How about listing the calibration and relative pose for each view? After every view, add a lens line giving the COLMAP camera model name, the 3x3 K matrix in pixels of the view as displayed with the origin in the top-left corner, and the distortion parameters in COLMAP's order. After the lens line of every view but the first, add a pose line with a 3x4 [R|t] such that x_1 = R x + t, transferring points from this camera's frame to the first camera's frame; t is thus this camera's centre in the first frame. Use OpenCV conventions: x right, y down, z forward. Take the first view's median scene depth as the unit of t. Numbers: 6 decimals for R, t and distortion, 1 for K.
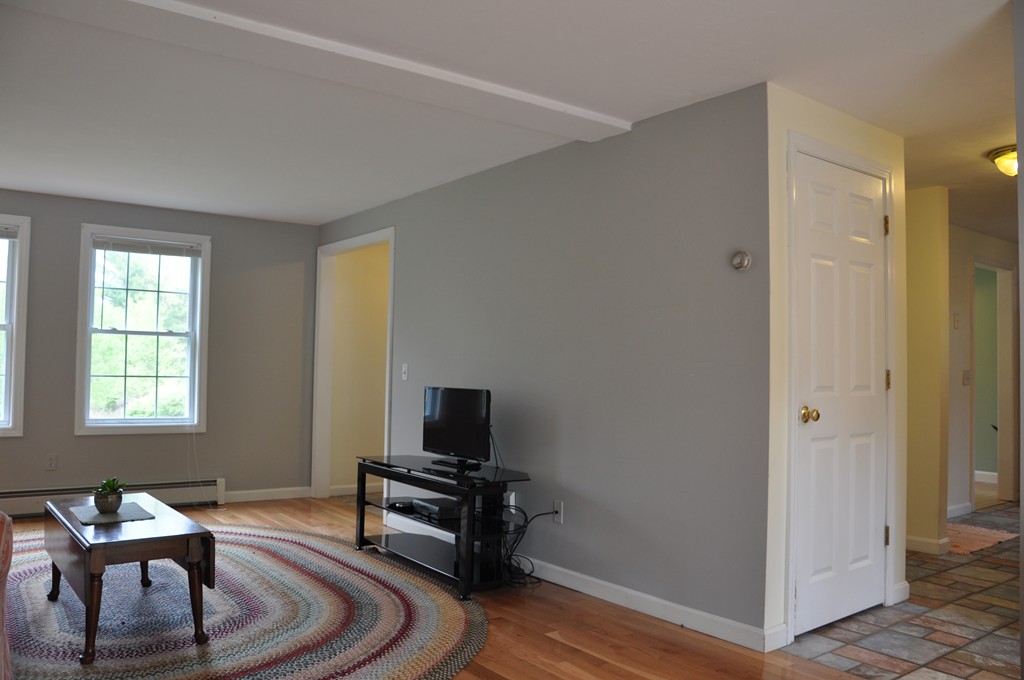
lens RADIAL K [[804.5, 0, 510.0], [0, 804.5, 338.2], [0, 0, 1]] dist [-0.163281, 0.132697]
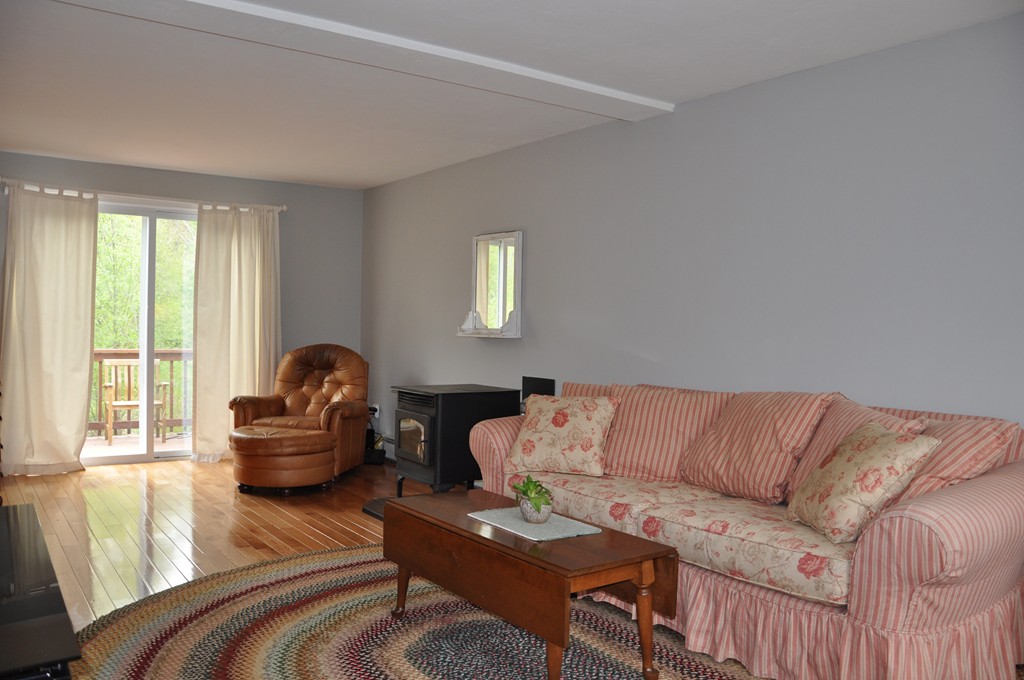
lens RADIAL K [[804.5, 0, 510.0], [0, 804.5, 338.2], [0, 0, 1]] dist [-0.163281, 0.132697]
pose [[-0.999165, -0.036984, 0.017340, -0.328555], [-0.037318, 0.999116, -0.019338, 0.034009], [-0.016609, -0.019969, -0.999663, 1.206714]]
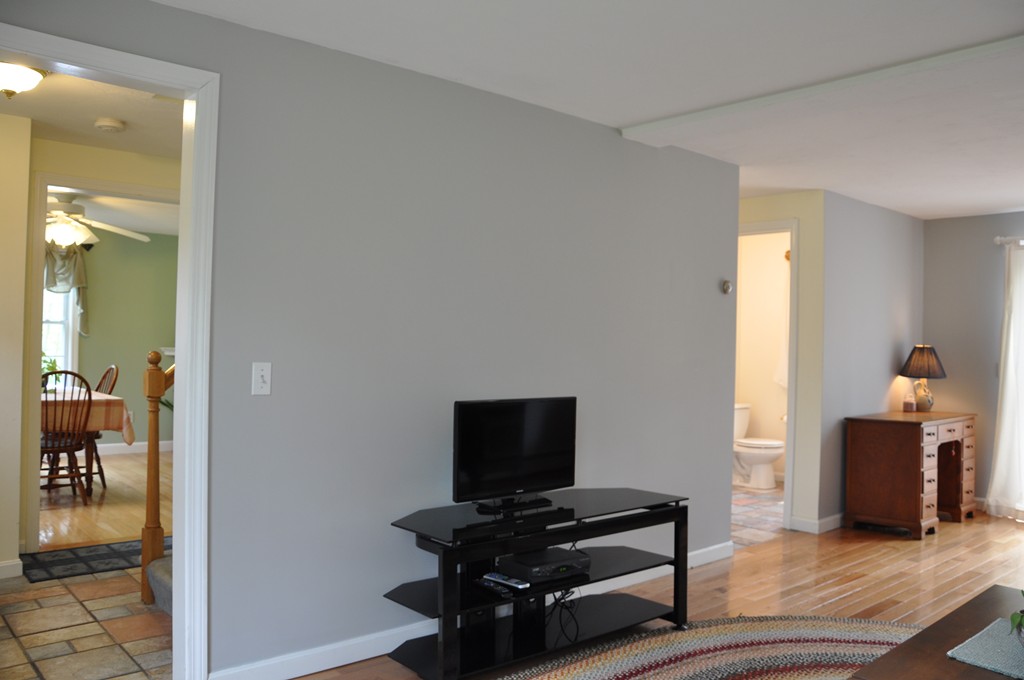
lens RADIAL K [[804.5, 0, 510.0], [0, 804.5, 338.2], [0, 0, 1]] dist [-0.163281, 0.132697]
pose [[-0.072345, -0.008140, 0.997346, -0.698487], [-0.058276, 0.998293, 0.003921, 0.005808], [-0.995676, -0.057838, -0.072696, 0.956690]]
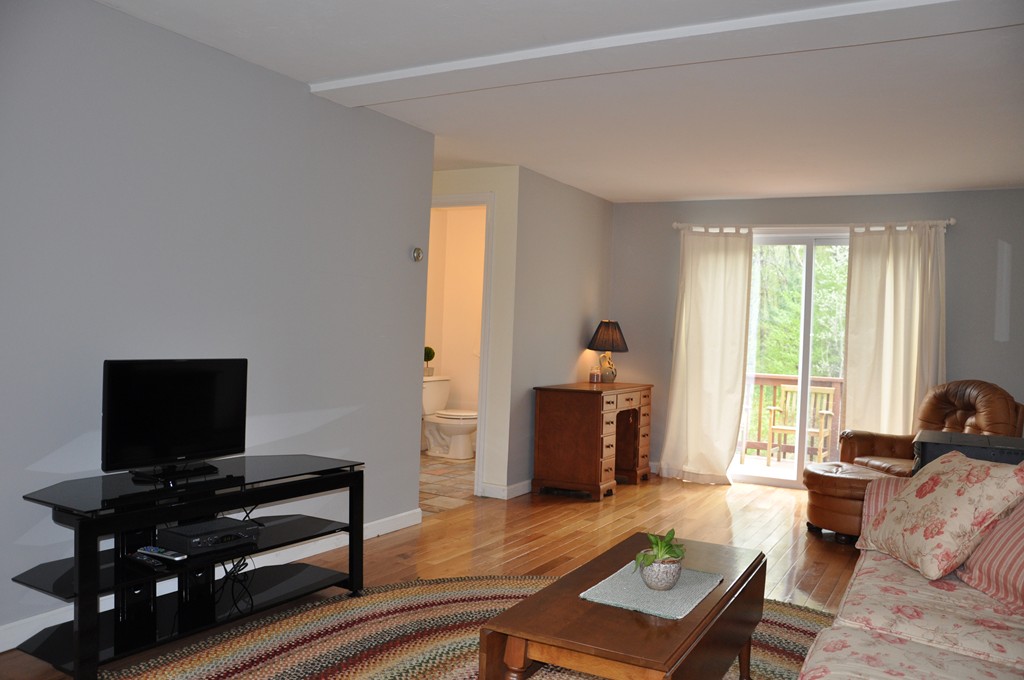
lens RADIAL K [[804.5, 0, 510.0], [0, 804.5, 338.2], [0, 0, 1]] dist [-0.163281, 0.132697]
pose [[-0.400042, -0.037147, 0.915744, -0.695034], [-0.078843, 0.996869, 0.005995, 0.017397], [-0.913099, -0.069801, -0.401719, 0.912416]]
